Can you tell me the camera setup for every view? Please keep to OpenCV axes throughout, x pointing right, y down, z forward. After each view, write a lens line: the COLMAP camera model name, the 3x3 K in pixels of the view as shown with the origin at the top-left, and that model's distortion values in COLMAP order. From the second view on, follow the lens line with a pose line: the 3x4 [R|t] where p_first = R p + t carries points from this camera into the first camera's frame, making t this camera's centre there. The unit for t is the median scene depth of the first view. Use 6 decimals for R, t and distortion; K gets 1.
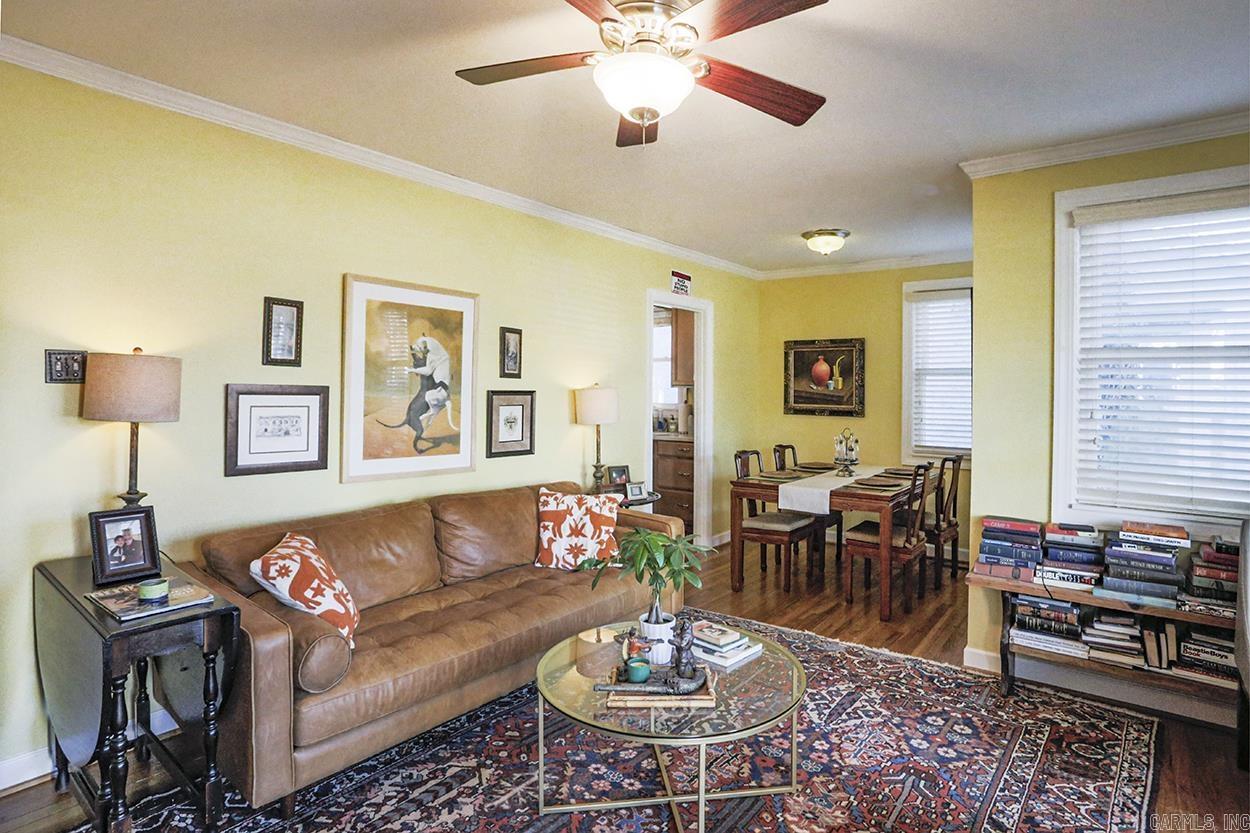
lens RADIAL K [[646.2, 0, 627.8], [0, 646.2, 406.8], [0, 0, 1]] dist [-0.051775, 0.006227]
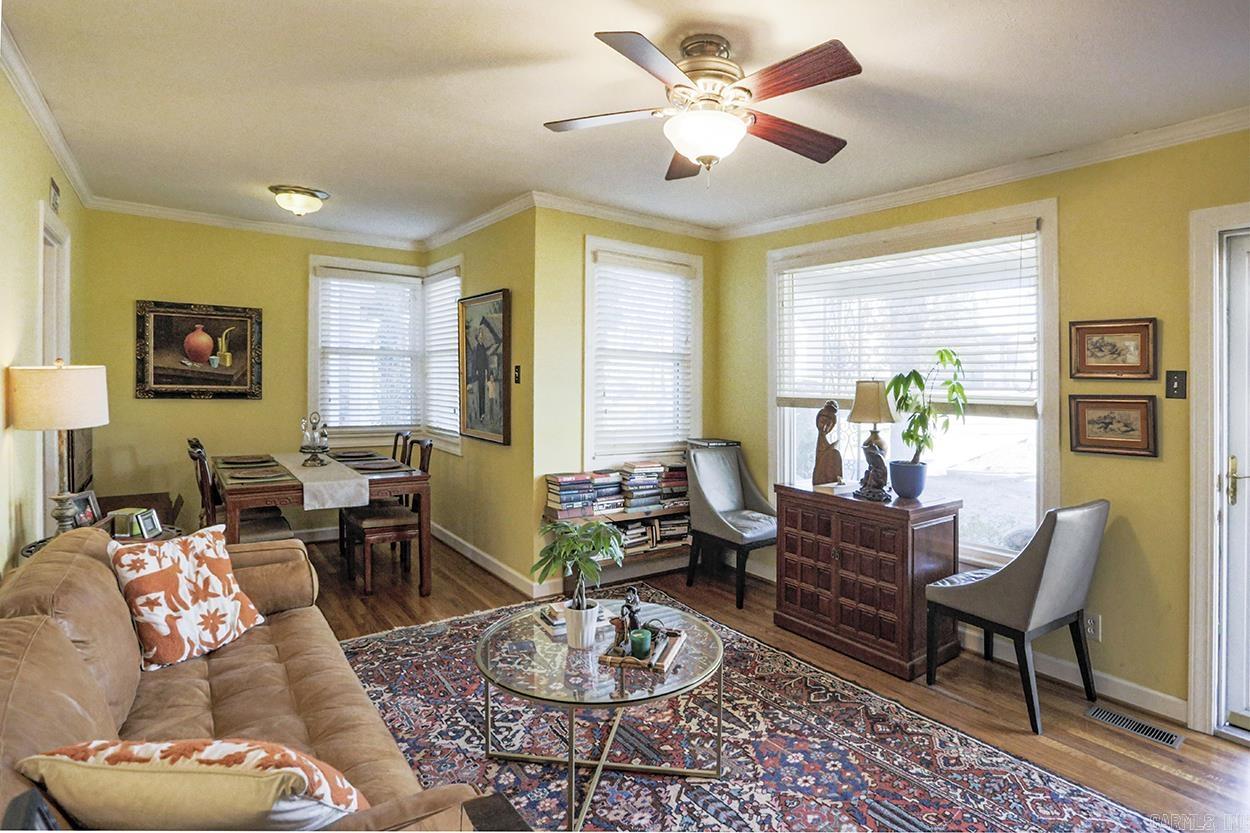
lens RADIAL K [[646.2, 0, 716.5], [0, 646.2, 389.3], [0, 0, 1]] dist [-0.051775, 0.006227]
pose [[0.205080, -0.018219, 0.978576, -0.582566], [0.001076, 0.999830, 0.018390, -0.021373], [-0.978745, -0.002718, 0.205065, 0.371522]]
